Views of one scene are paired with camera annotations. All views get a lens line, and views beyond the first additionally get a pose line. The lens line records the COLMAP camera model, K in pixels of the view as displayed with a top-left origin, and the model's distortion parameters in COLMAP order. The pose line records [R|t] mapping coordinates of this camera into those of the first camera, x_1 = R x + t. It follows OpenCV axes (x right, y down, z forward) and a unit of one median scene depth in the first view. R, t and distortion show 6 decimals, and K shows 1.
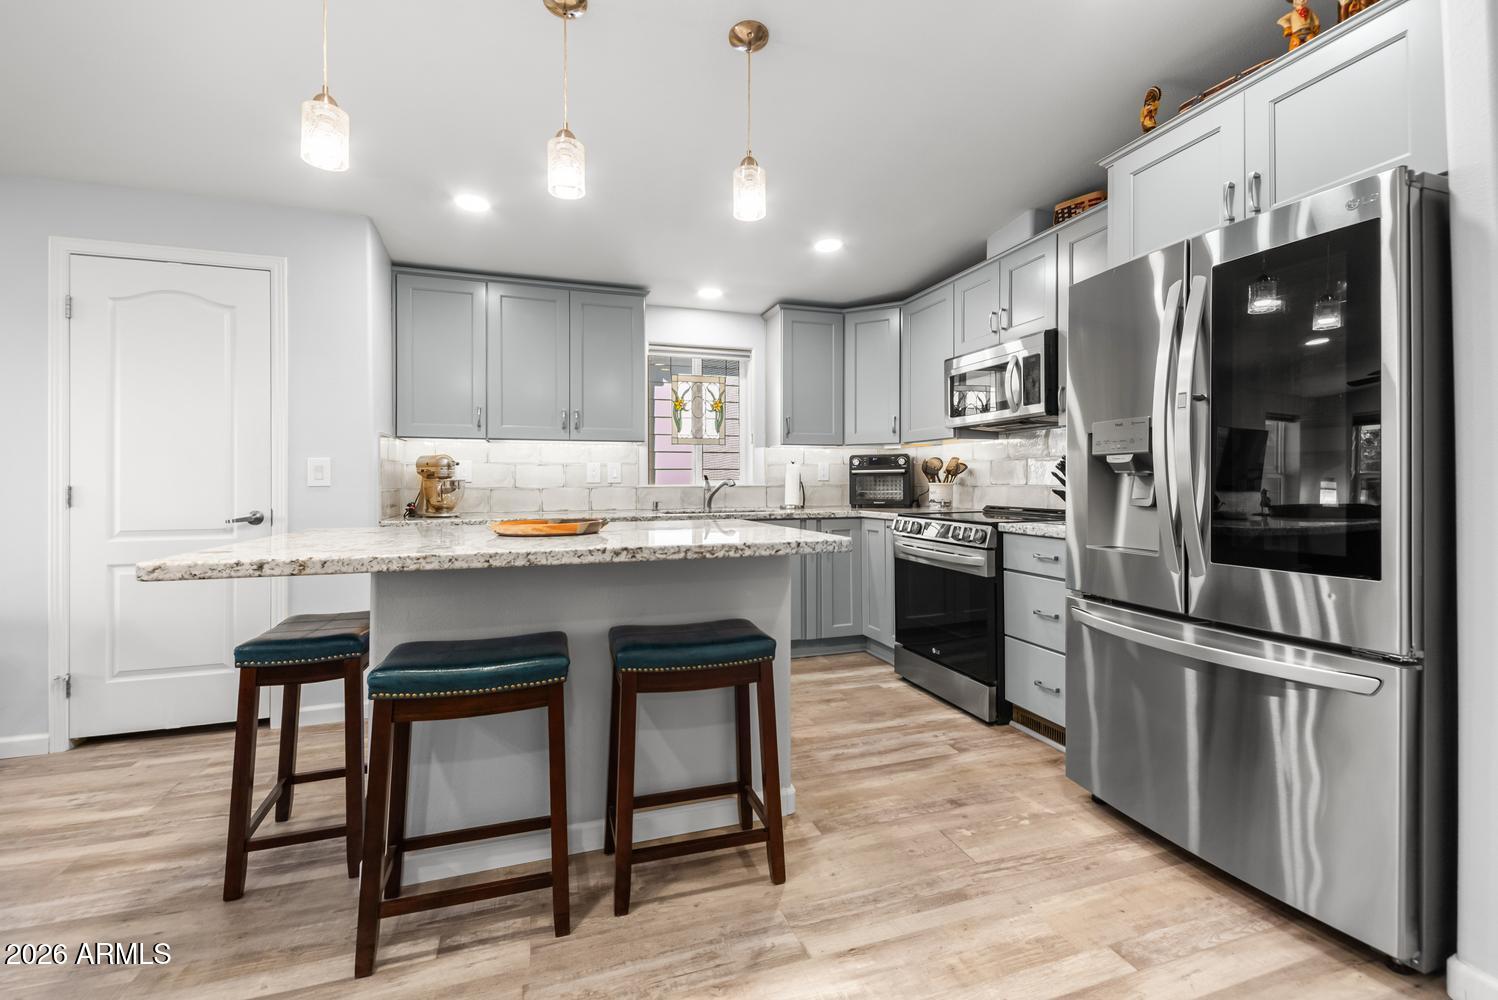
lens RADIAL K [[635.4, 0, 744.7], [0, 635.4, 478.6], [0, 0, 1]] dist [0.046188, -0.021014]
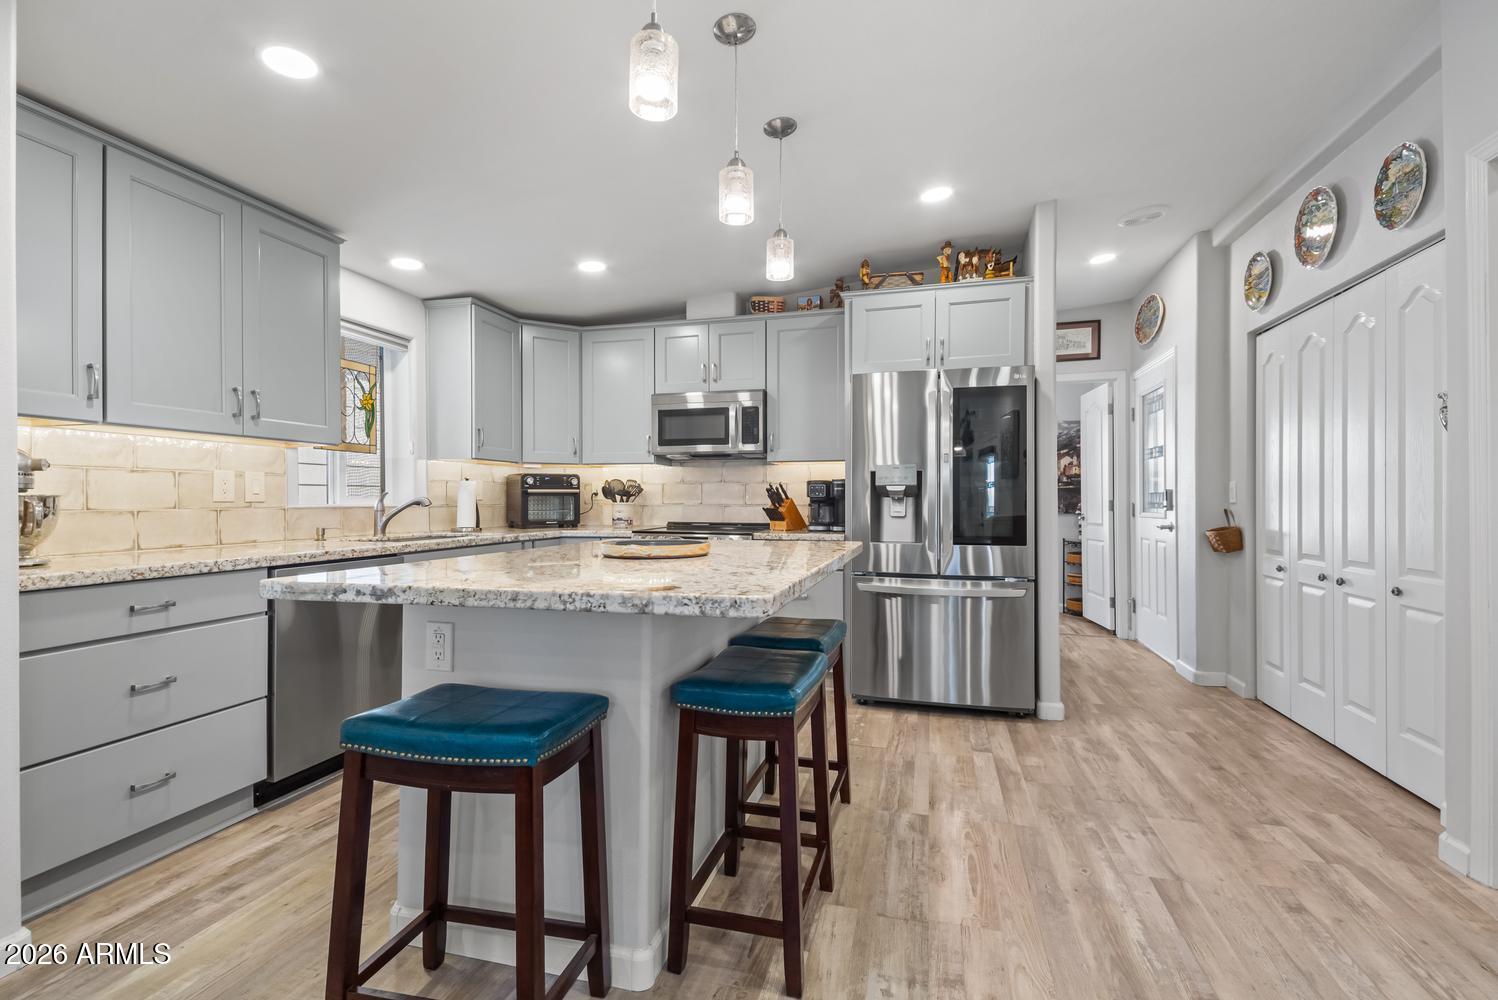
lens RADIAL K [[671.4, 0, 749.1], [0, 671.4, 504.2], [0, 0, 1]] dist [0.038444, -0.021662]
pose [[0.552907, 0.000198, 0.833243, -0.604239], [-0.007048, 0.999965, 0.004439, 0.002901], [-0.833213, -0.008326, 0.552889, 0.199088]]
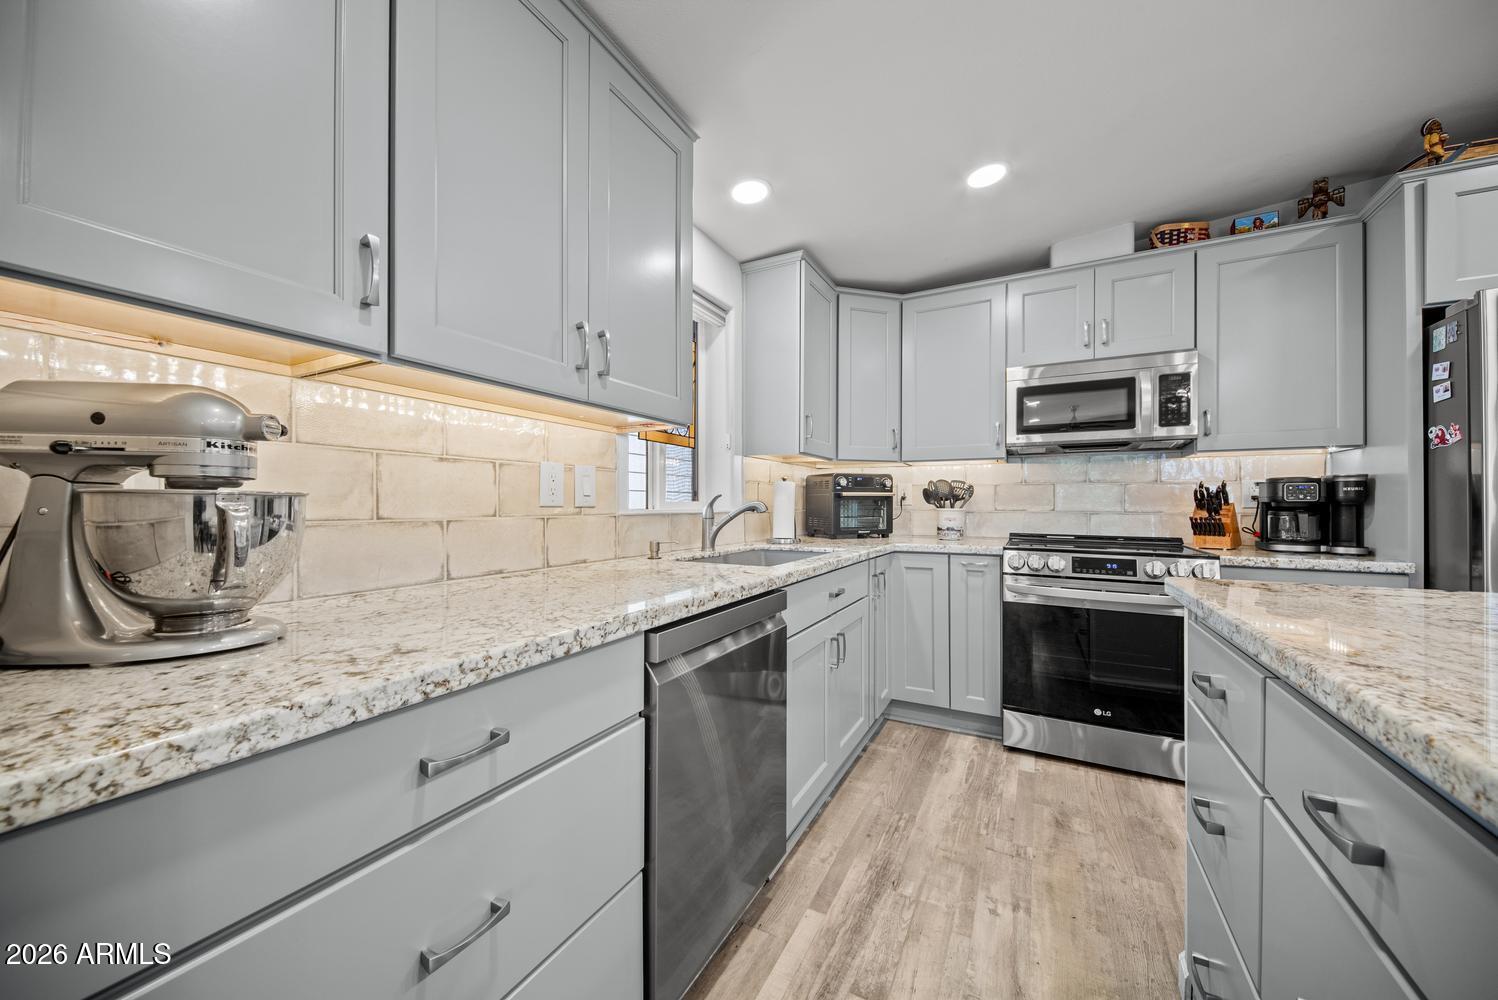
lens RADIAL K [[534.8, 0, 744.6], [0, 534.8, 505.6], [0, 0, 1]] dist [-0.000351, -0.000206]
pose [[0.734198, 0.006390, 0.678906, -0.460440], [-0.010273, 0.999946, 0.001699, 0.004784], [-0.678858, -0.008222, 0.734224, 0.726287]]
